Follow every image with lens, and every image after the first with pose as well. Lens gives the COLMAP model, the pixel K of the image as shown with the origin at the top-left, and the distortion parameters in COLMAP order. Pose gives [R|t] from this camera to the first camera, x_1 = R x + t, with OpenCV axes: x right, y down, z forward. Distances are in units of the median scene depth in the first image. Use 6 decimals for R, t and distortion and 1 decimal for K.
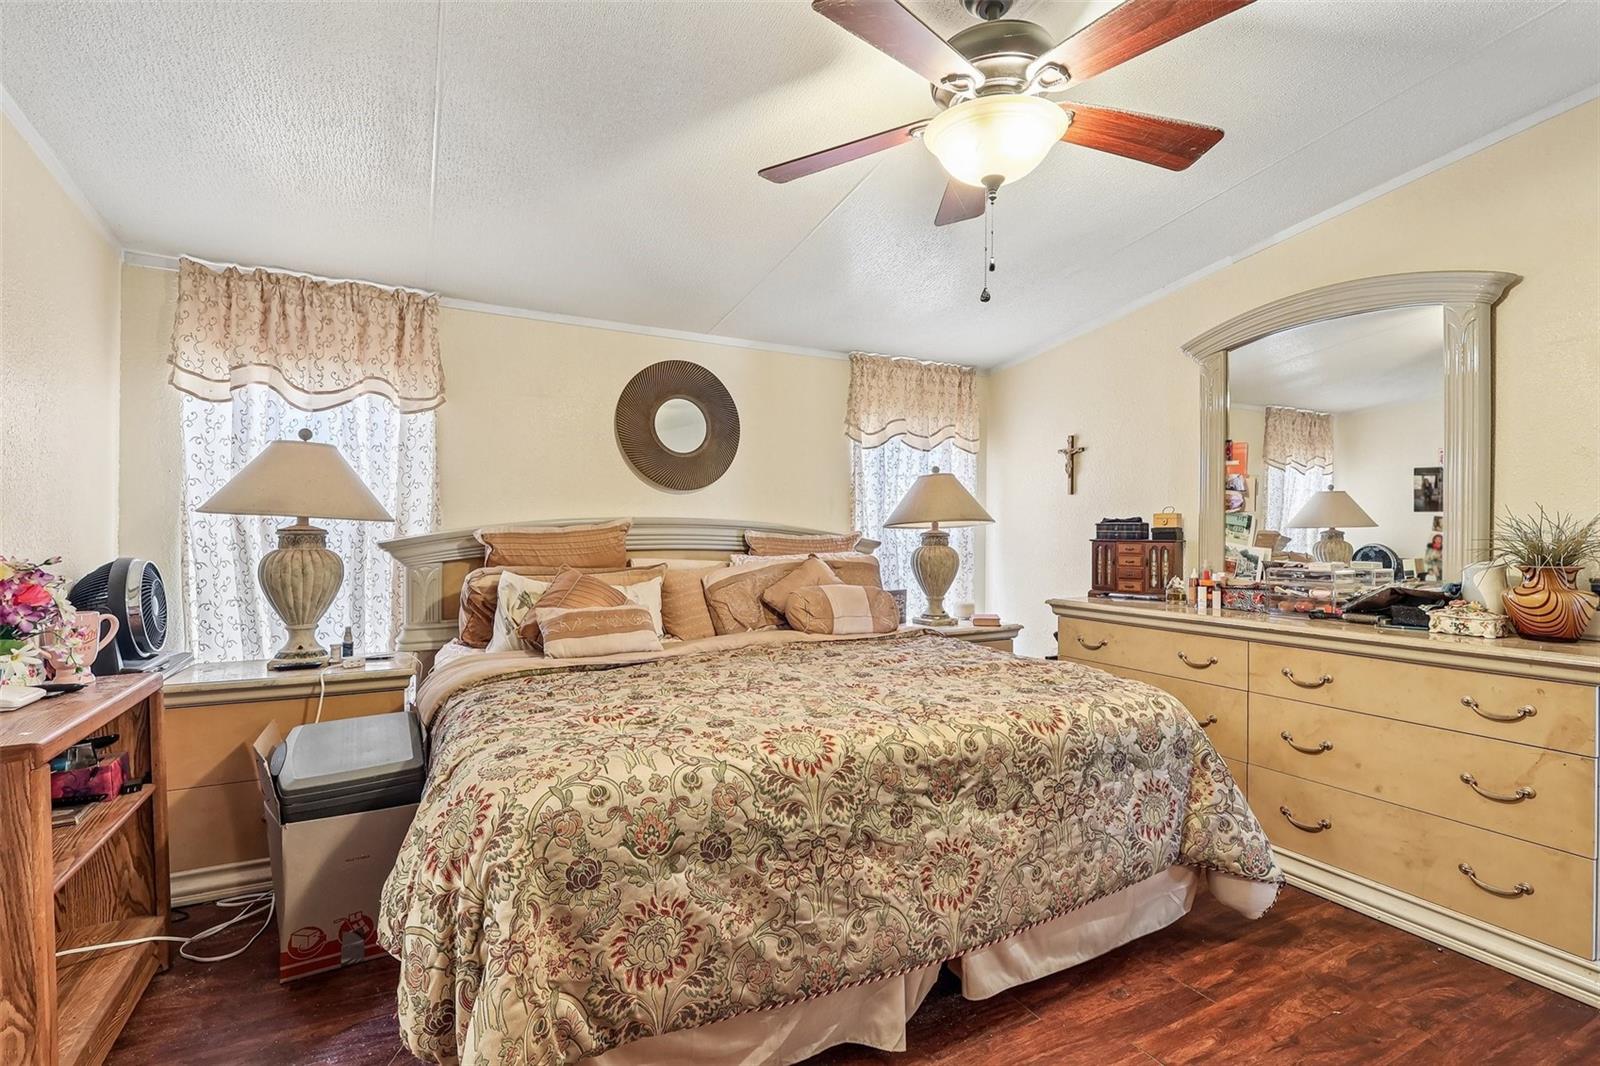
lens RADIAL K [[747.8, 0, 801.3], [0, 747.8, 527.7], [0, 0, 1]] dist [-0.002796, 0.000920]
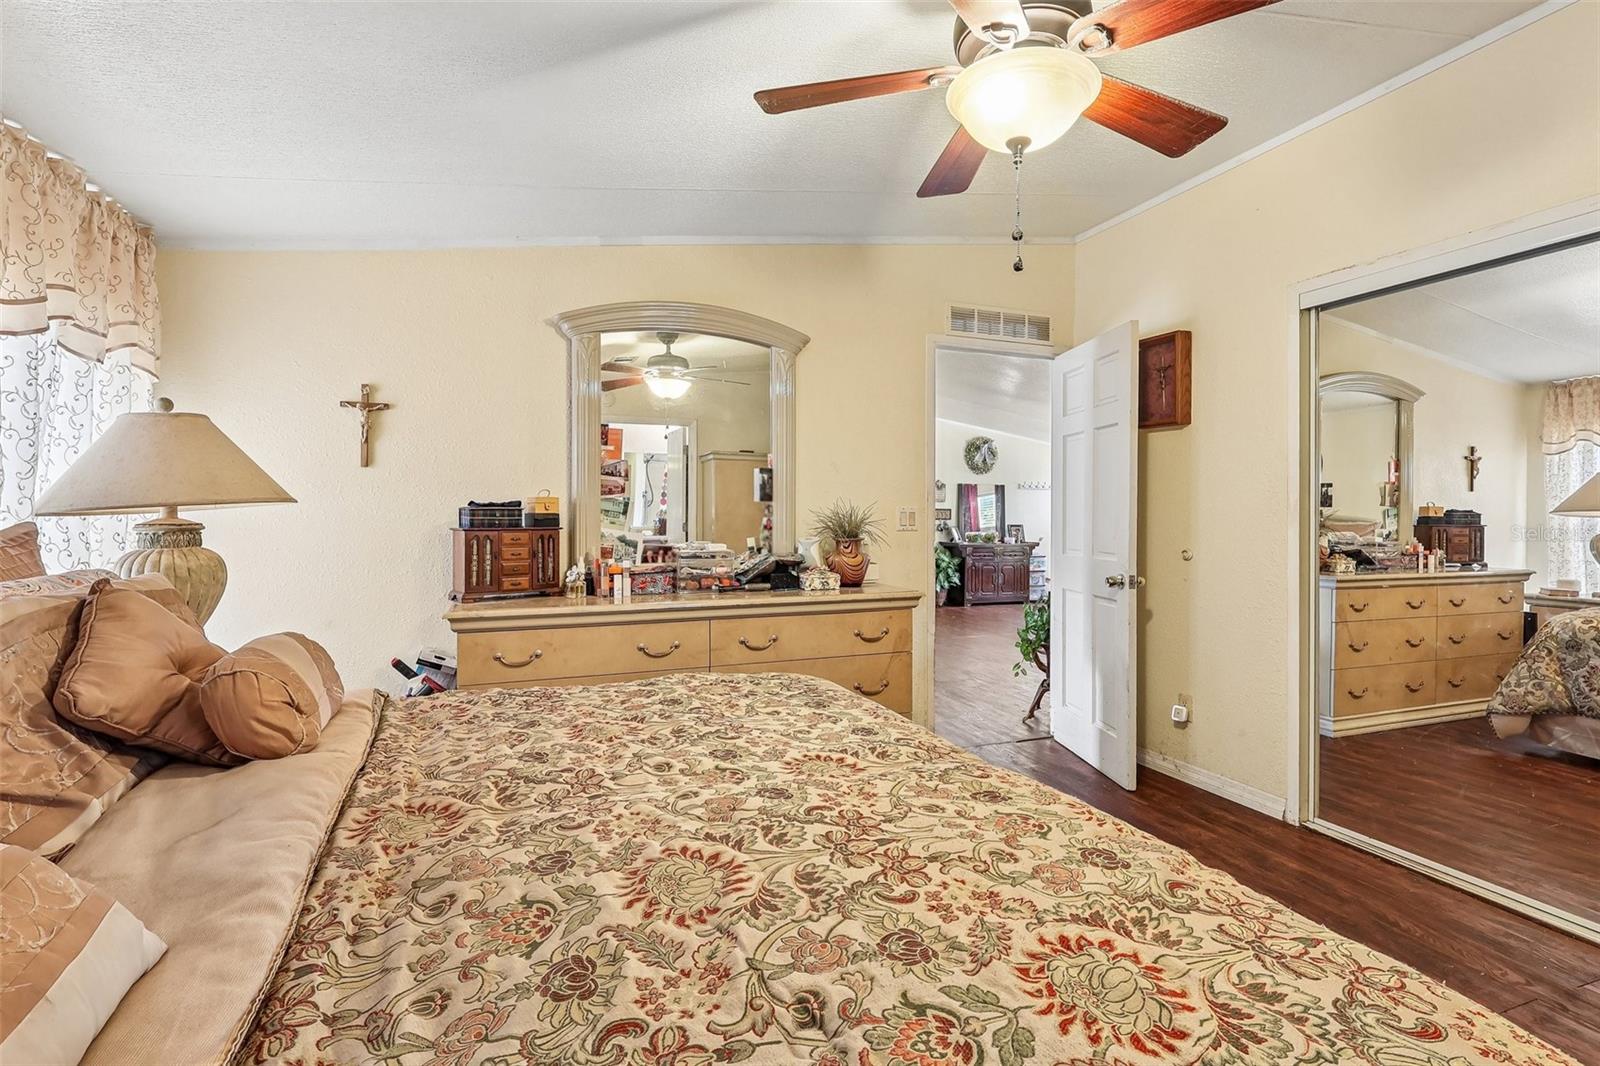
lens RADIAL K [[747.8, 0, 805.6], [0, 747.8, 523.4], [0, 0, 1]] dist [-0.002796, 0.000920]
pose [[0.100220, -0.018964, 0.994785, -0.392296], [-0.006687, 0.999783, 0.019733, -0.007969], [-0.994943, -0.008630, 0.100071, 0.644577]]
